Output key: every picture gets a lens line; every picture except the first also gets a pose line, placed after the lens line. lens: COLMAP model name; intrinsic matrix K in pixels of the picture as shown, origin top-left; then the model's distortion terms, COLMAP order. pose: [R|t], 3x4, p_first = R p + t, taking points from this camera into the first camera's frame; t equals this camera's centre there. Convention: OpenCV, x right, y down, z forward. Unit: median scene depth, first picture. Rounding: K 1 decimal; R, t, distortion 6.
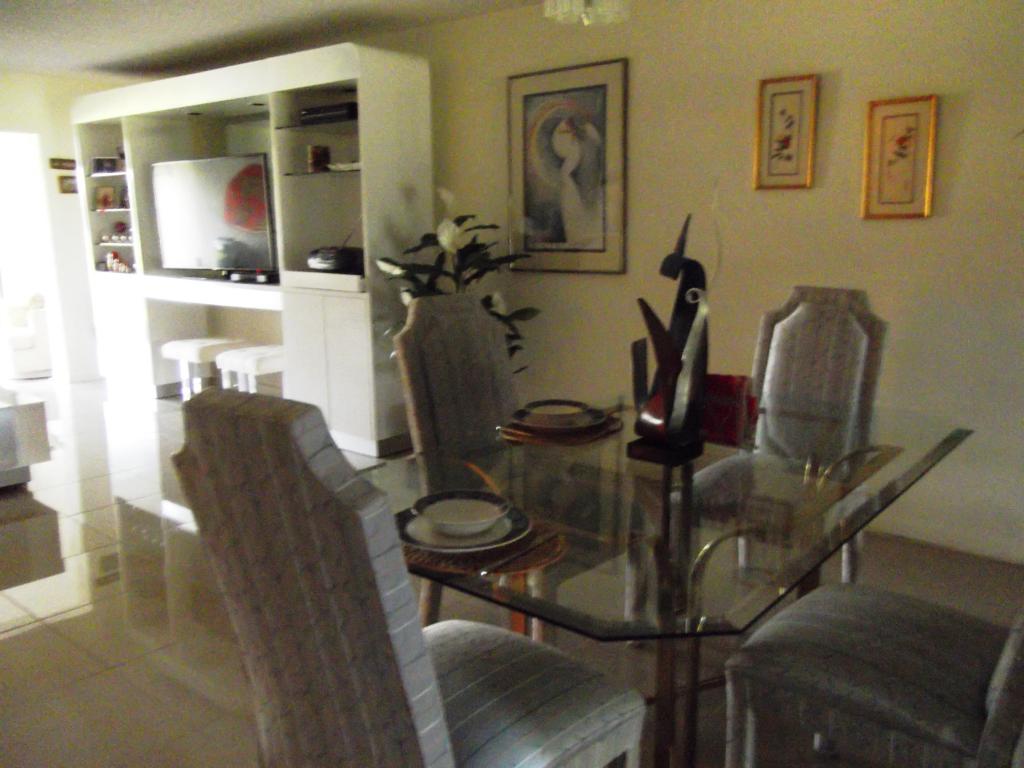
lens RADIAL K [[868.5, 0, 512.0], [0, 868.5, 384.0], [0, 0, 1]] dist [-0.008805, 0.003807]
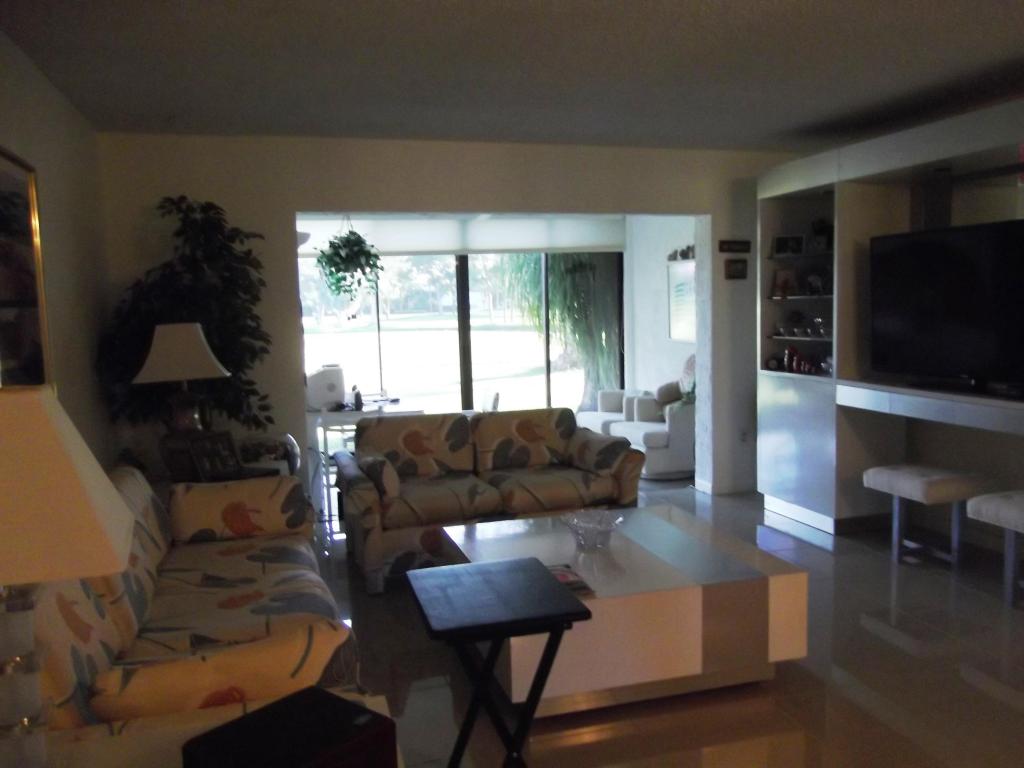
lens RADIAL K [[868.5, 0, 512.0], [0, 868.5, 384.0], [0, 0, 1]] dist [-0.008805, 0.003807]
pose [[0.828065, 0.040390, -0.559176, -0.213404], [-0.094197, 0.993246, -0.067749, -0.035423], [0.552662, 0.108773, 0.826276, 0.167970]]
